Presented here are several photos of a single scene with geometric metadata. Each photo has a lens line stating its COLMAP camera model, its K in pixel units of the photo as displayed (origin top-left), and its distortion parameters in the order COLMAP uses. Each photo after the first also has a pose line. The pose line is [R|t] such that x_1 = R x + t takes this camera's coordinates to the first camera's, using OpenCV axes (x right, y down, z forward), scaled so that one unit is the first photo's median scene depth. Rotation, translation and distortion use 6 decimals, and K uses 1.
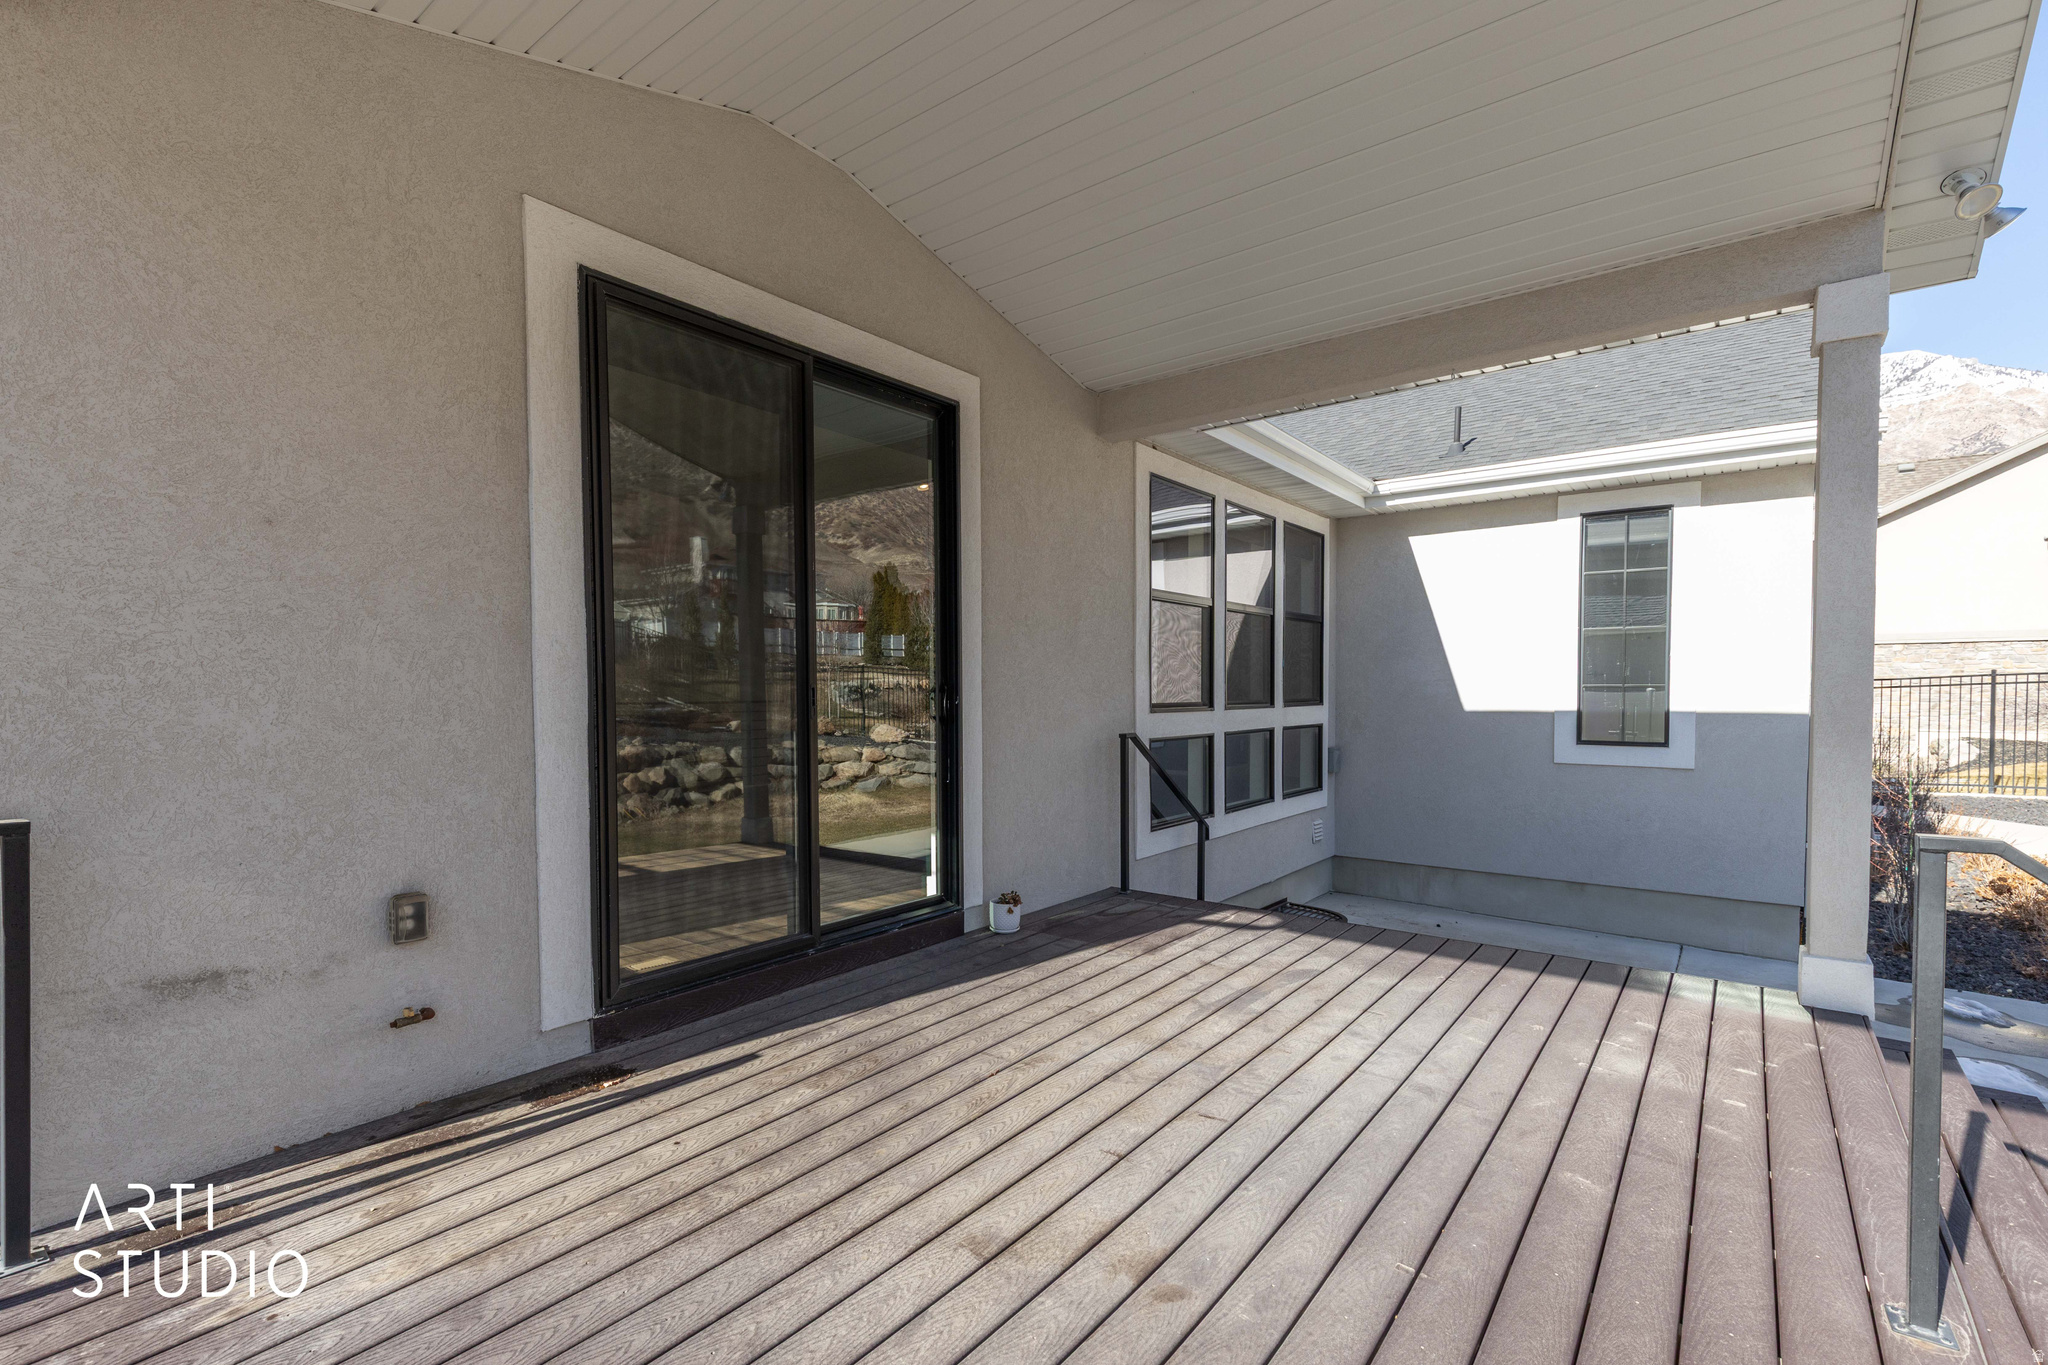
lens RADIAL K [[930.1, 0, 983.6], [0, 930.1, 713.9], [0, 0, 1]] dist [0.014679, -0.000075]
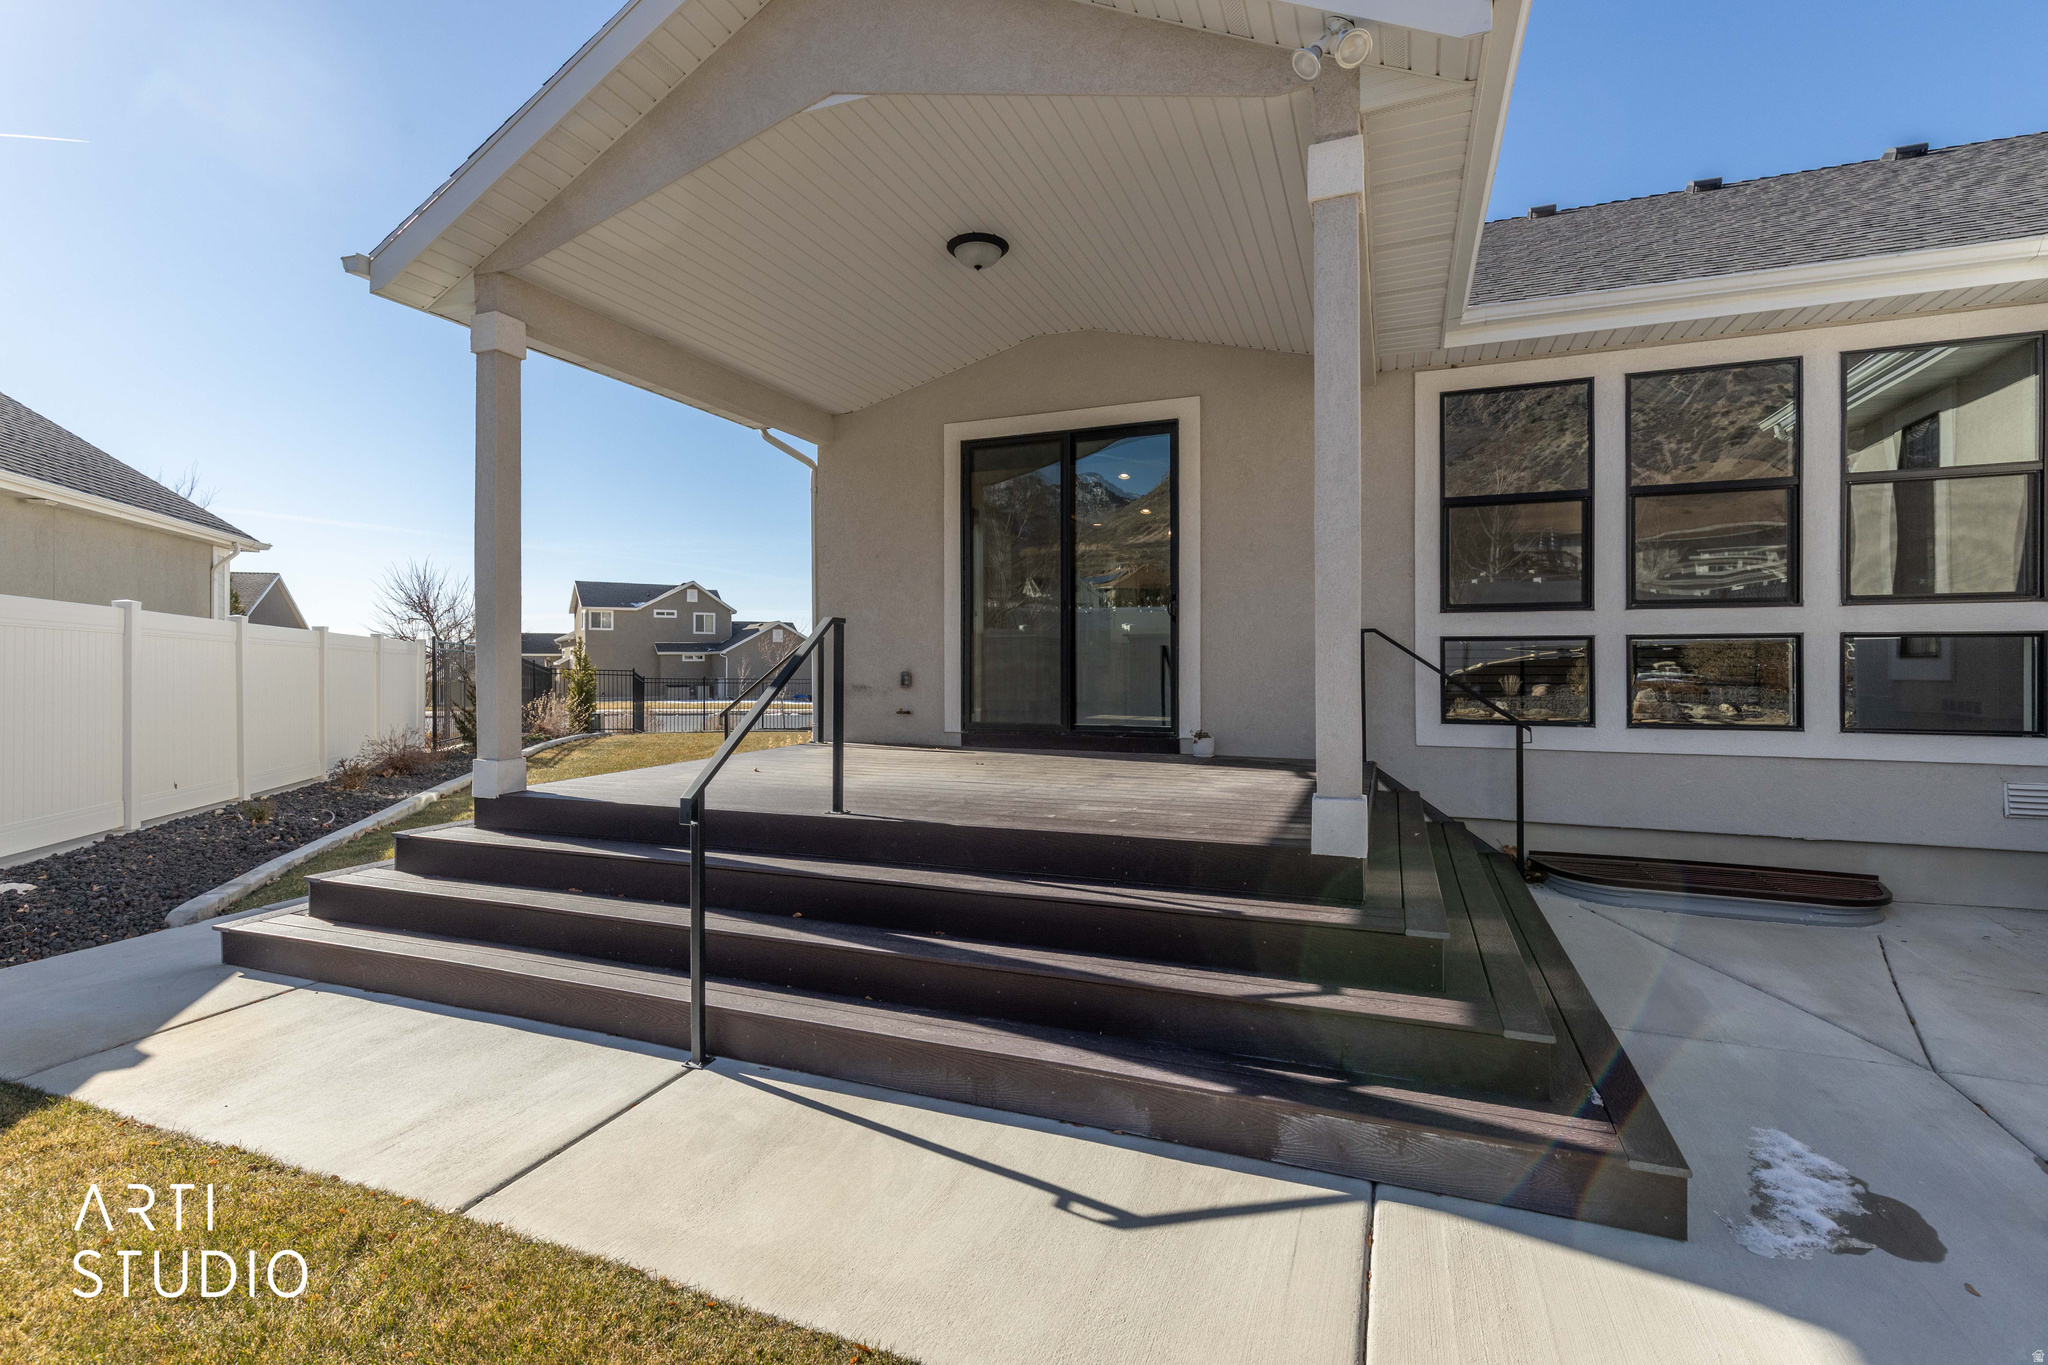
lens RADIAL K [[934.0, 0, 1006.8], [0, 934.0, 661.9], [0, 0, 1]] dist [0.010949, -0.001055]
pose [[0.273819, 0.005472, -0.961766, 2.006002], [-0.026051, 0.999659, -0.001729, 0.130764], [0.961428, 0.025528, 0.273868, 0.407978]]
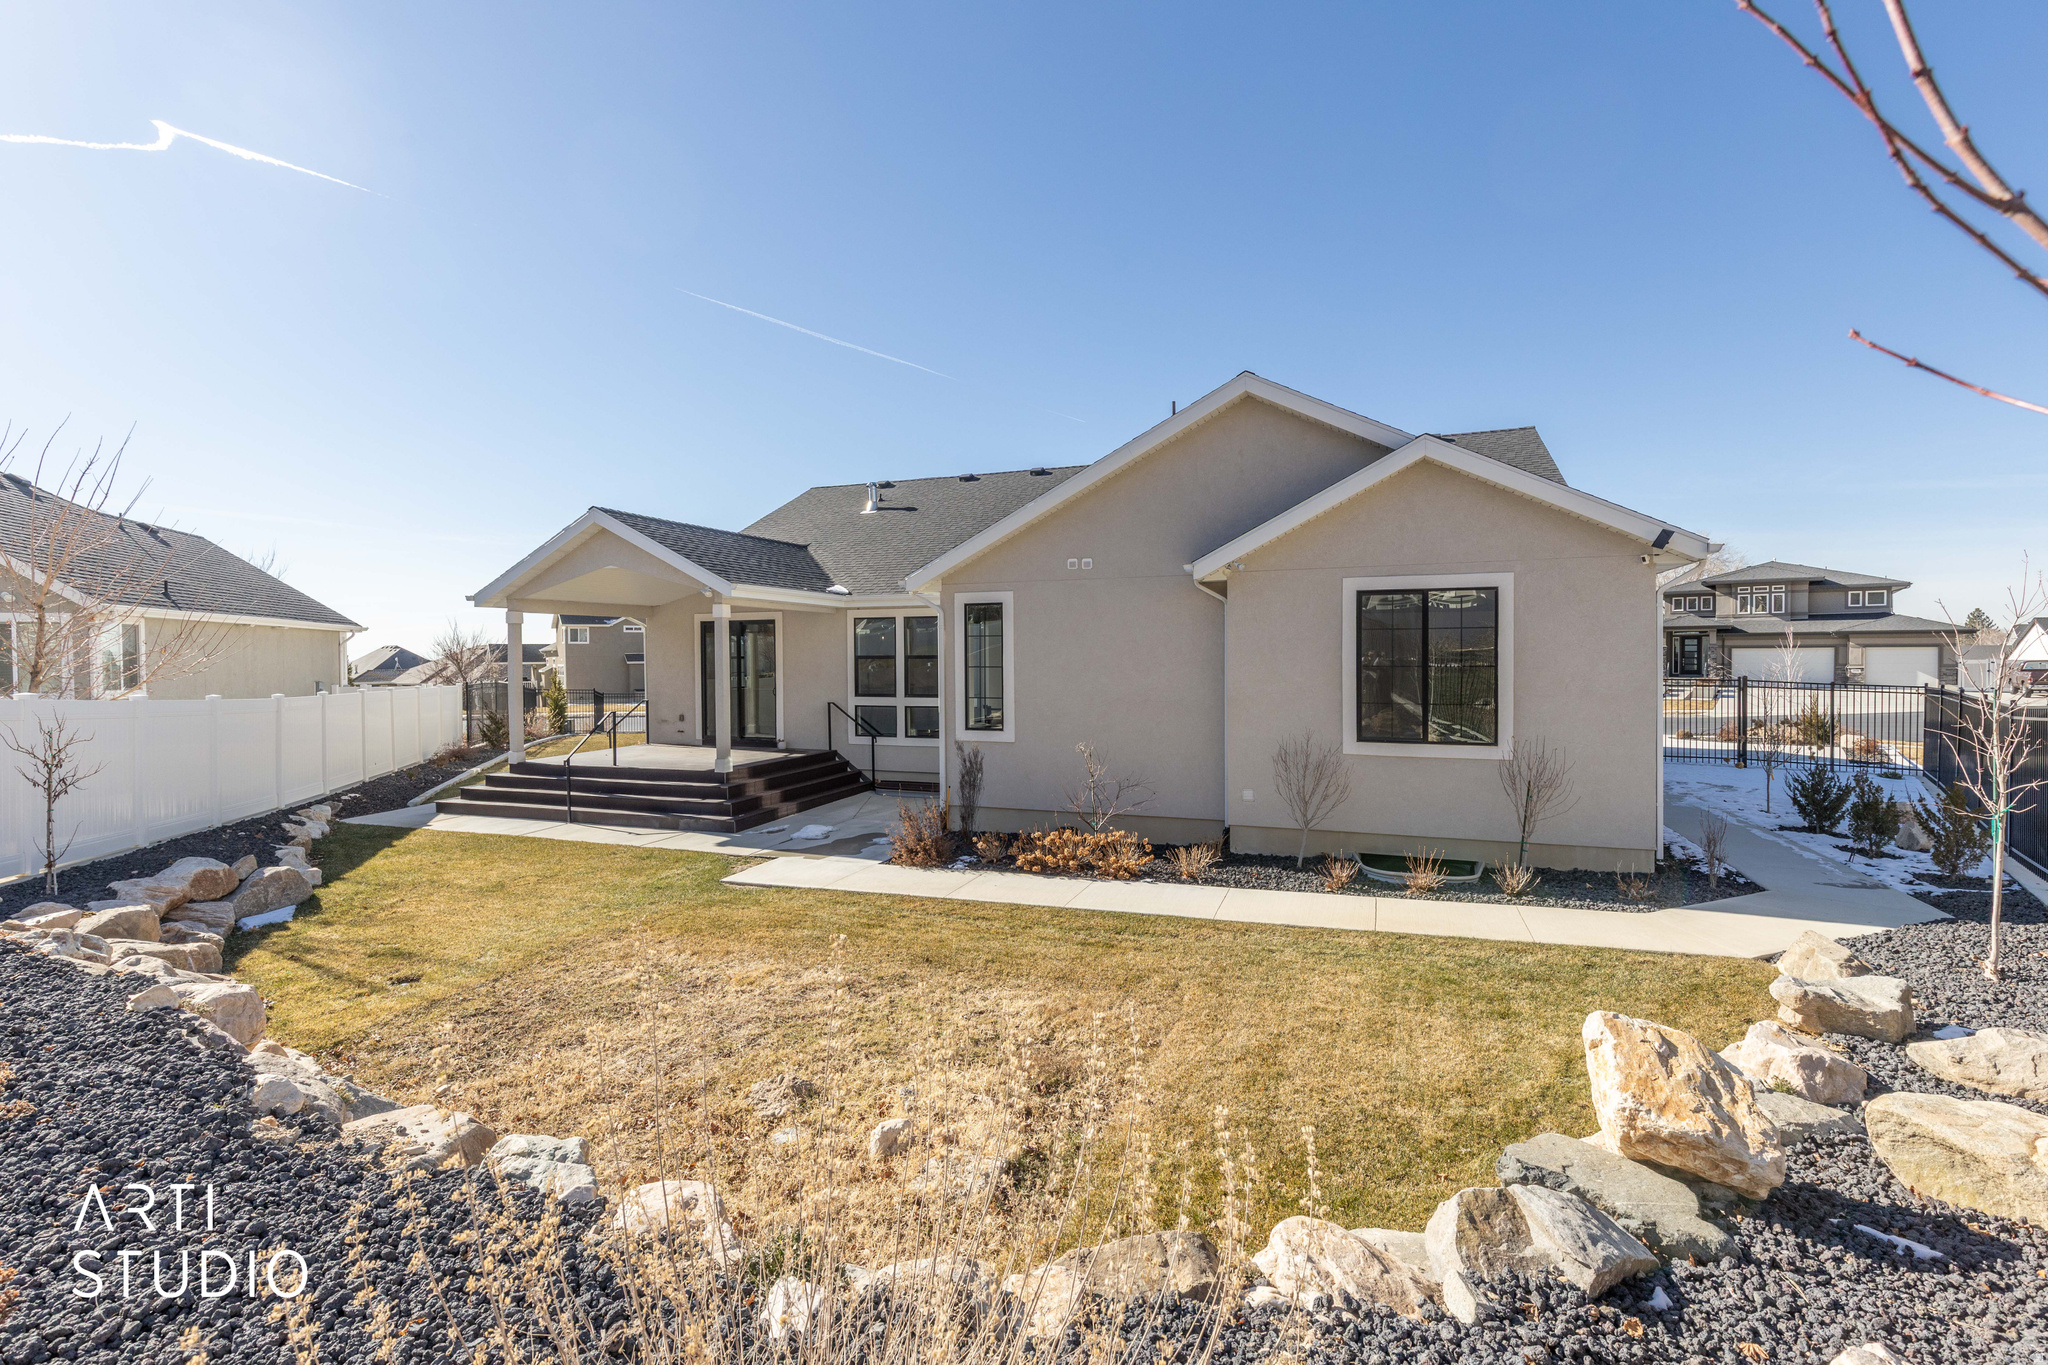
lens RADIAL K [[912.0, 0, 1015.6], [0, 912.0, 672.5], [0, 0, 1]] dist [0.002784, 0.000099]
pose [[0.301905, 0.022471, -0.953073, 5.865258], [-0.018675, 0.999670, 0.017654, -0.263599], [0.953155, 0.012468, 0.302225, 1.119755]]
